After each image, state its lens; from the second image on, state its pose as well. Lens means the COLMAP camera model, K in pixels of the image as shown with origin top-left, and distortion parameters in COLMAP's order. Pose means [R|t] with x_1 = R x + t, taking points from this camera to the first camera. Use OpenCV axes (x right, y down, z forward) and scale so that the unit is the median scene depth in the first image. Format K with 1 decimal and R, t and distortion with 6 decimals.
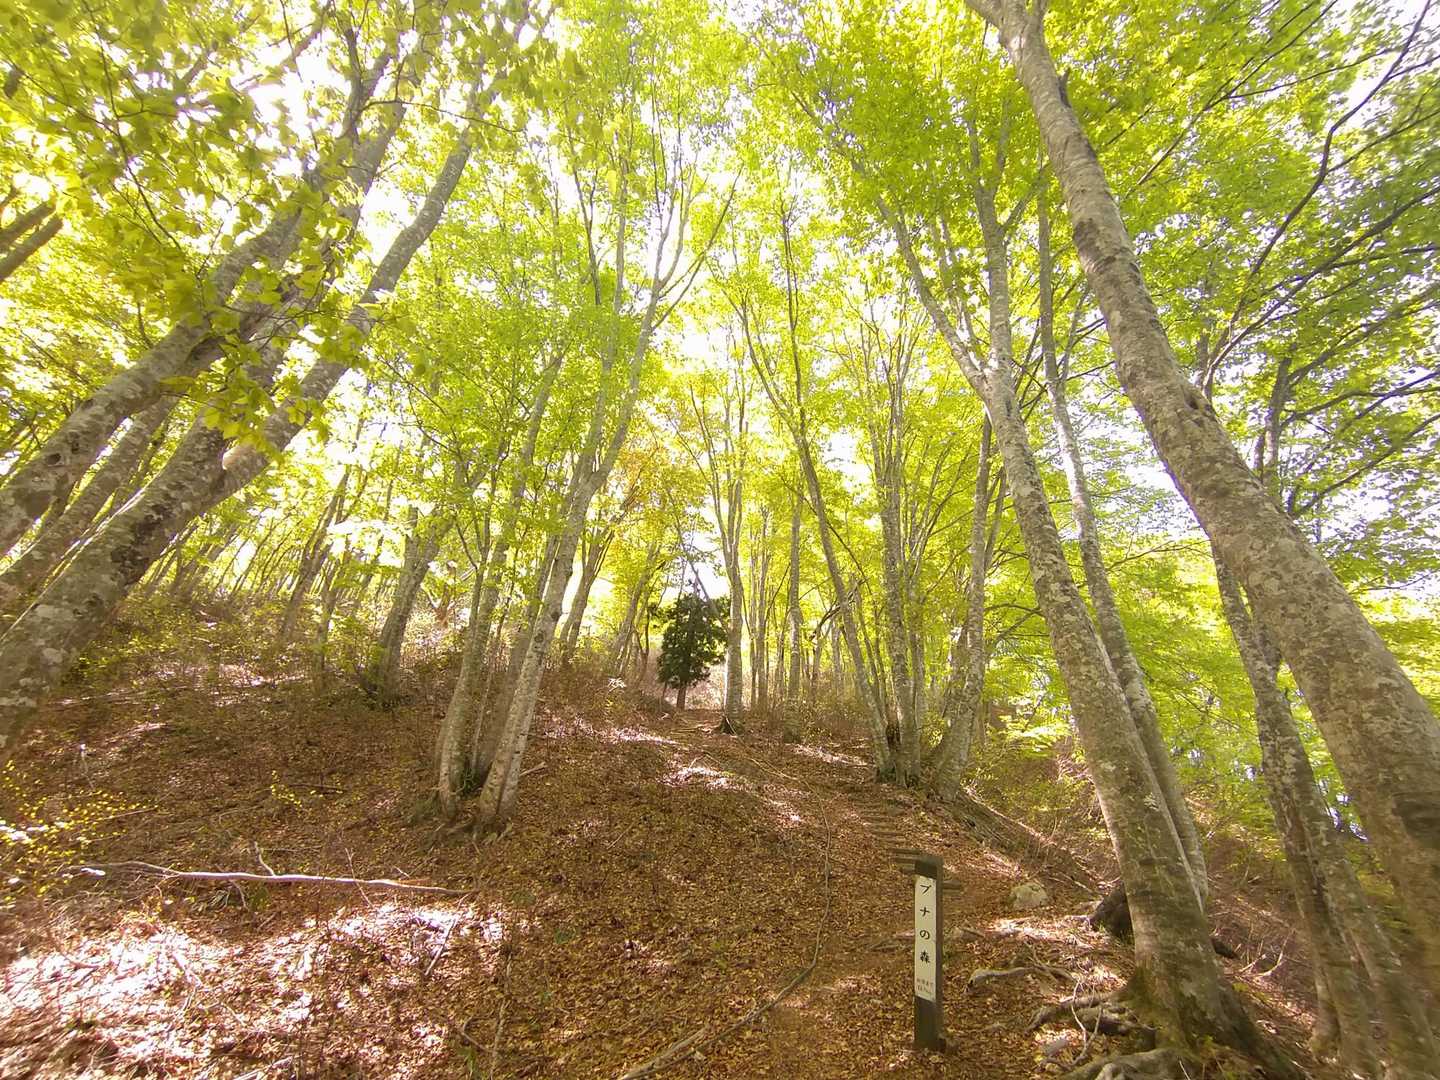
lens RADIAL K [[578.6, 0, 716.3], [0, 578.6, 526.1], [0, 0, 1]] dist [-0.002704, 0.001441]
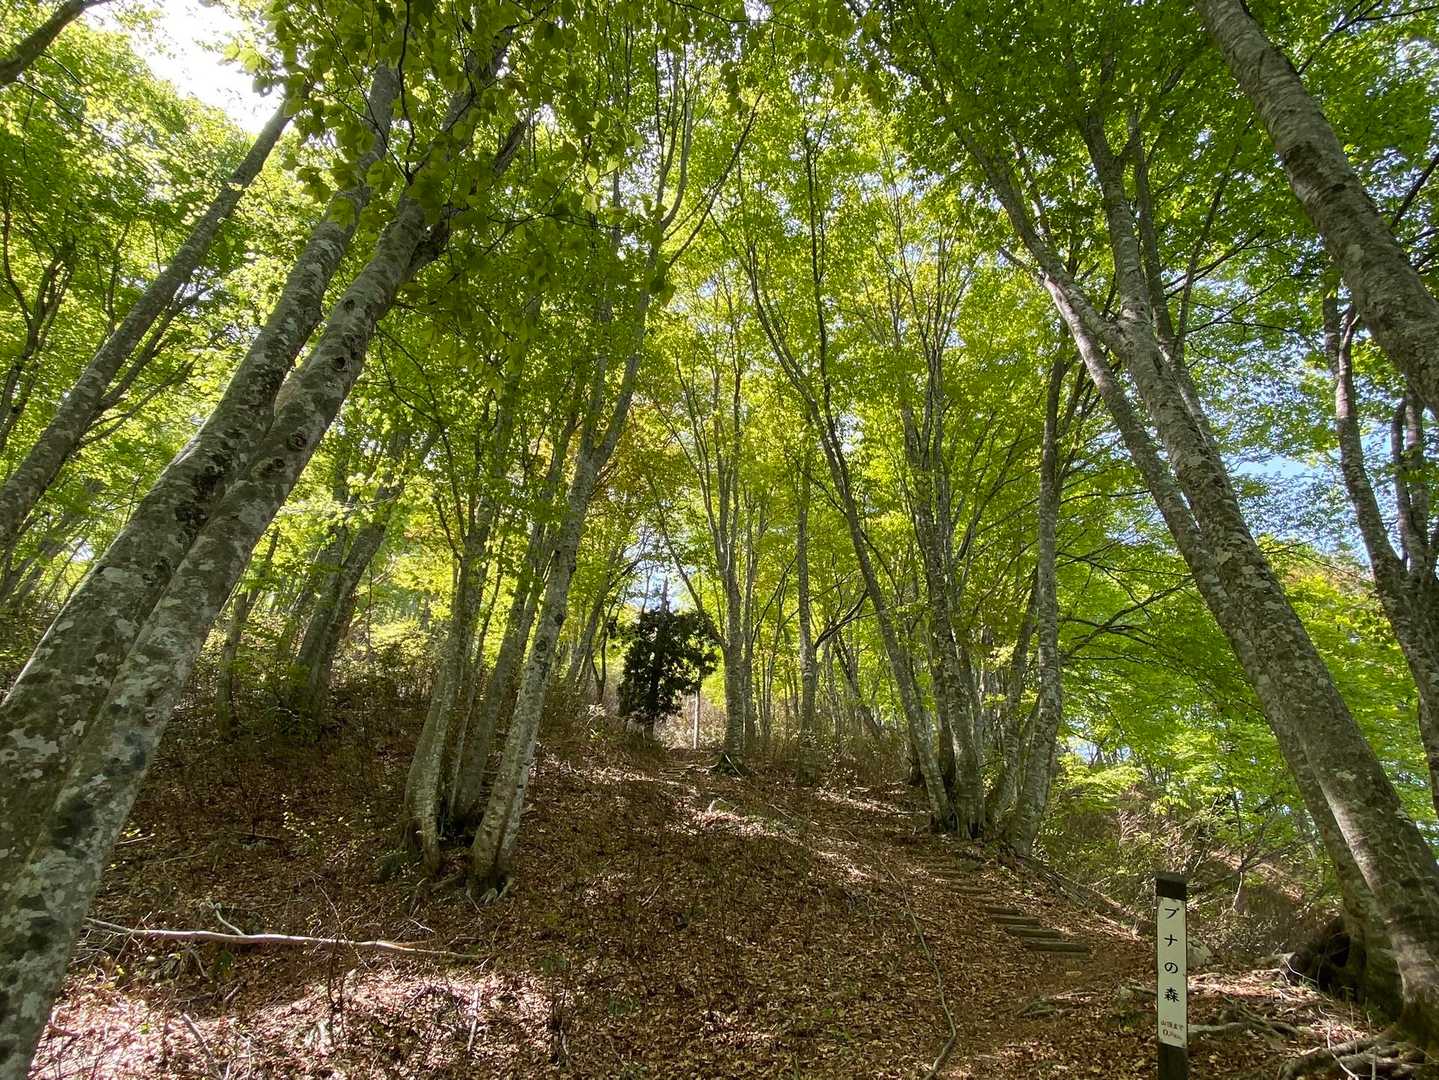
lens RADIAL K [[714.4, 0, 695.1], [0, 714.4, 500.9], [0, 0, 1]] dist [0.012565, -0.010453]
pose [[0.999674, 0.010979, 0.023053, -0.173192], [-0.010188, 0.999364, -0.034169, 0.033020], [-0.023413, 0.033923, 0.999150, -0.023800]]
